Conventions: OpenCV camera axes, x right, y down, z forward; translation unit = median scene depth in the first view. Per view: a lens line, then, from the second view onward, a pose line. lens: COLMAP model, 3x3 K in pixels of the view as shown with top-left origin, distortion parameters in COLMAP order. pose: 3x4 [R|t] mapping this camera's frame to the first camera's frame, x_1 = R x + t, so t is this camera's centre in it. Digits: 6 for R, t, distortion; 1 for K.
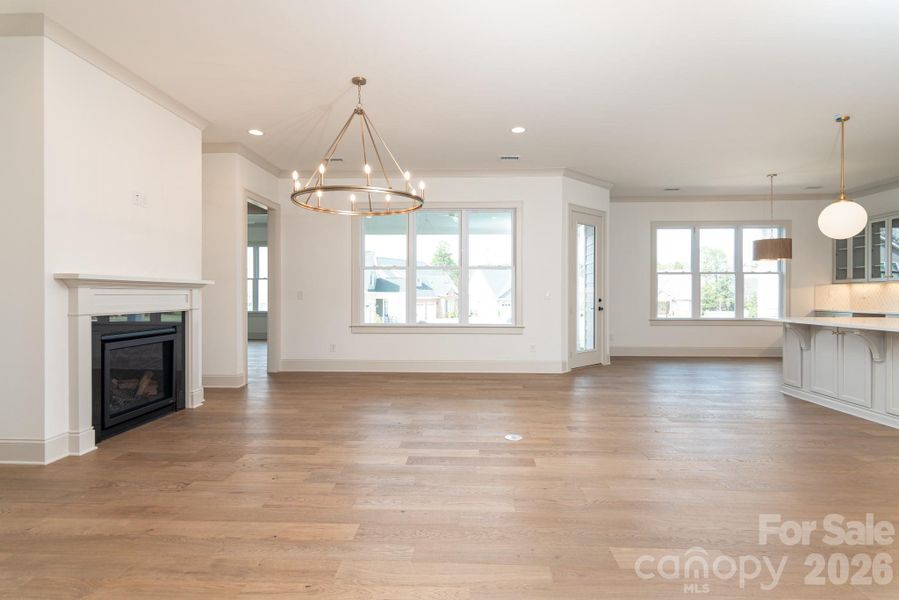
lens RADIAL K [[464.1, 0, 449.5], [0, 464.1, 300.0], [0, 0, 1]] dist [-0.000774, -0.000077]
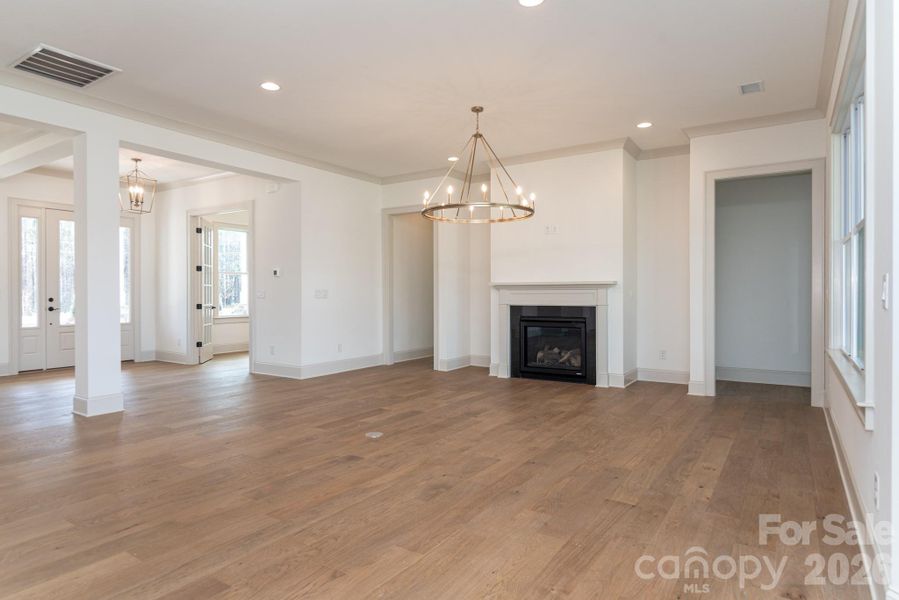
lens RADIAL K [[517.3, 0, 449.5], [0, 517.3, 300.0], [0, 0, 1]] dist [-0.003654, -0.000412]
pose [[-0.501959, 0.011698, -0.864812, 0.555670], [-0.008391, 0.999796, 0.018394, -0.010295], [0.864850, 0.016489, -0.501759, 0.919708]]
